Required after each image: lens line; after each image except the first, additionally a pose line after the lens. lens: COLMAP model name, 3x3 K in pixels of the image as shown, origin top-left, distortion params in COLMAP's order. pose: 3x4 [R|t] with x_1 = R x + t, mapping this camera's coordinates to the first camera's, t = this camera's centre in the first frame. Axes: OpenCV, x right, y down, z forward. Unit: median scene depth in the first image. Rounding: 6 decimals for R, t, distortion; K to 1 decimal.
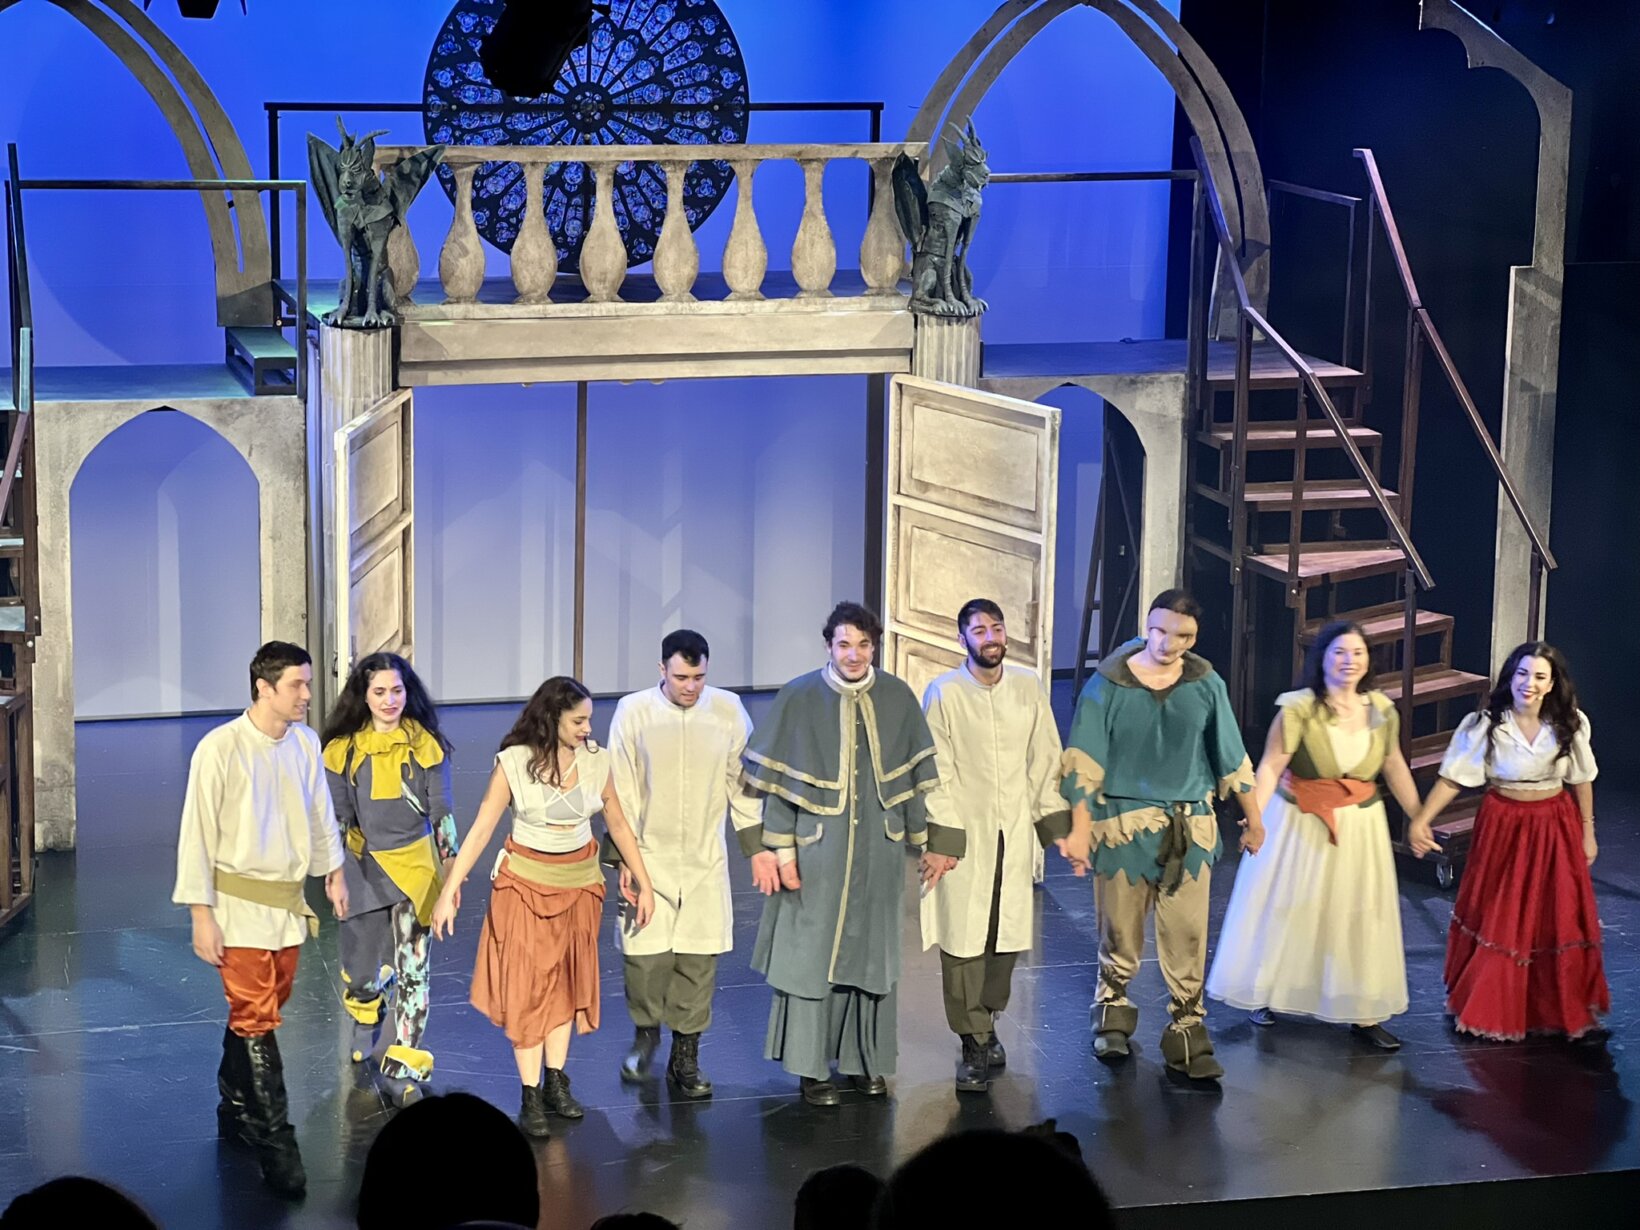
lens RADIAL K [[3681.2, 0, 814.5], [0, 3681.2, 562.3], [0, 0, 1]] dist [-0.073580, 4.364295]
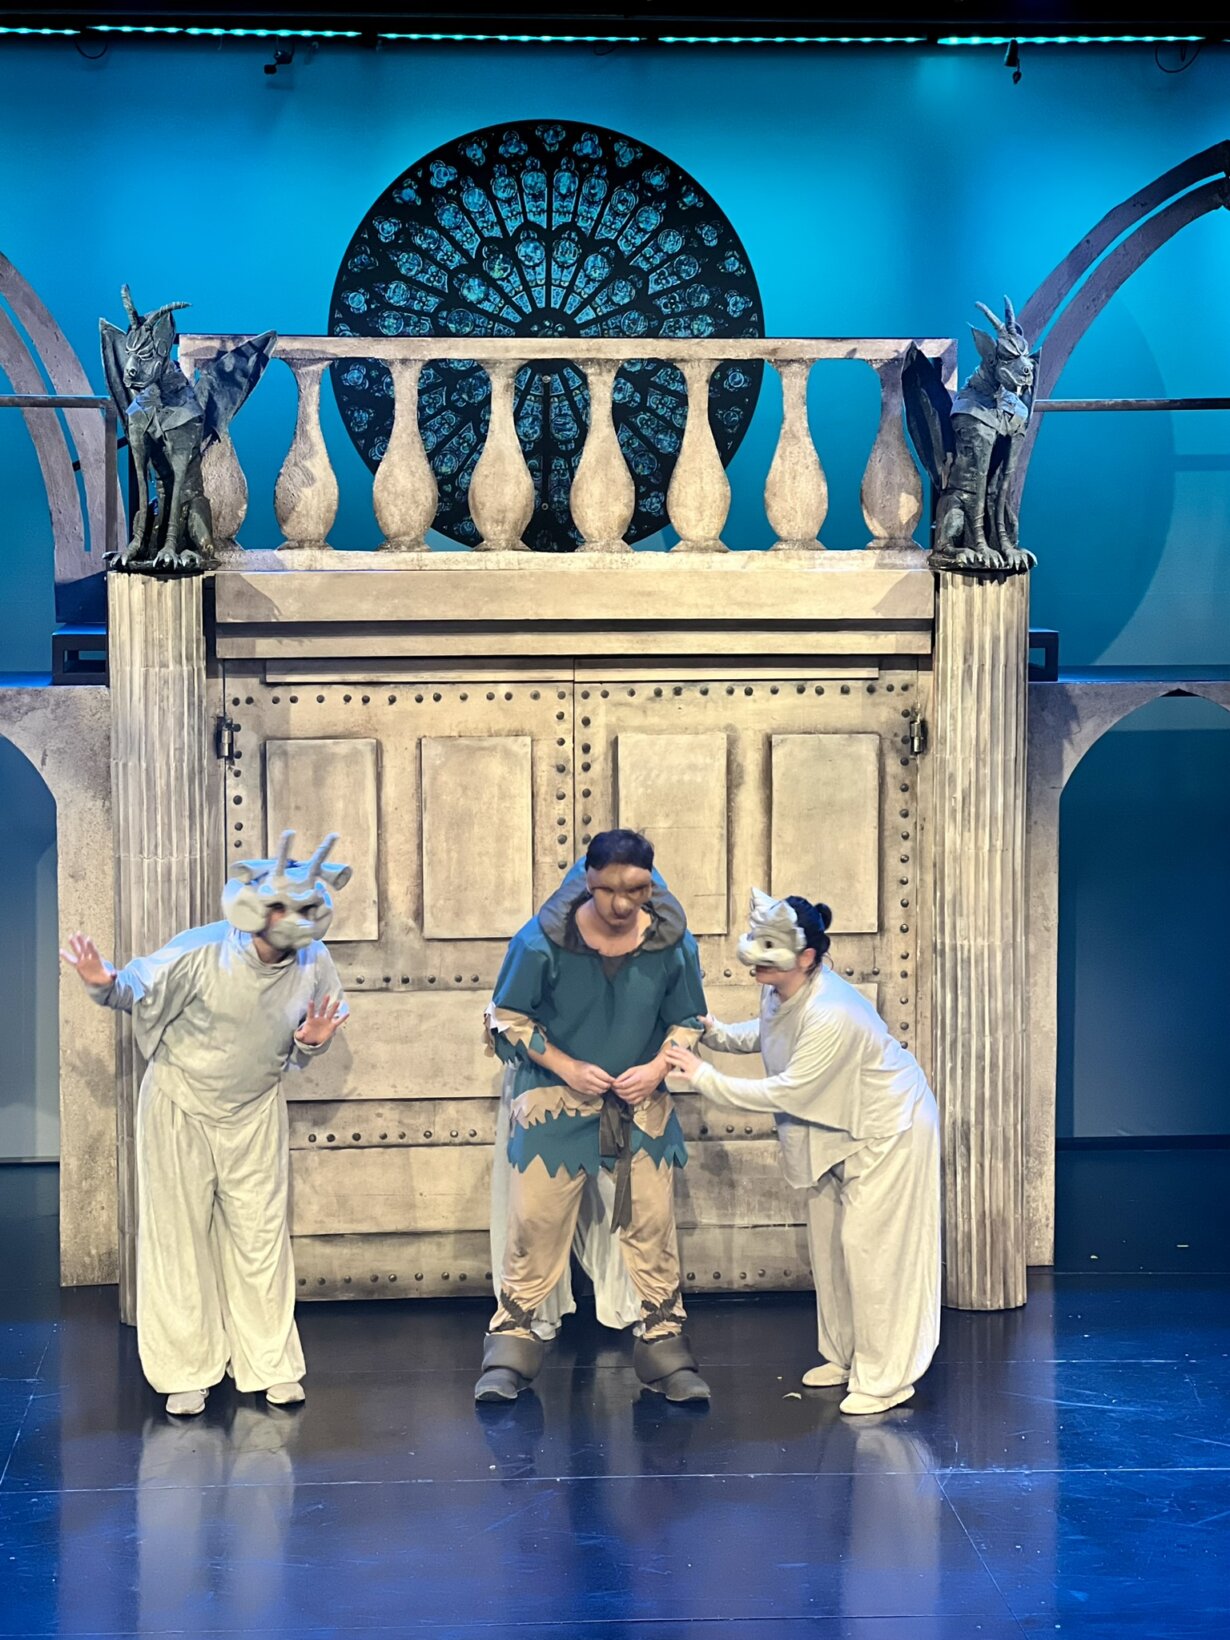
lens RADIAL K [[3764.1, 0, 624.9], [0, 3764.1, 749.1], [0, 0, 1]] dist [-0.252848, 8.094766]
pose [[0.983834, -0.003309, -0.179051, 0.100057], [-0.019291, 0.992053, -0.124331, 0.060770], [0.178040, 0.125775, 0.975952, 0.274254]]
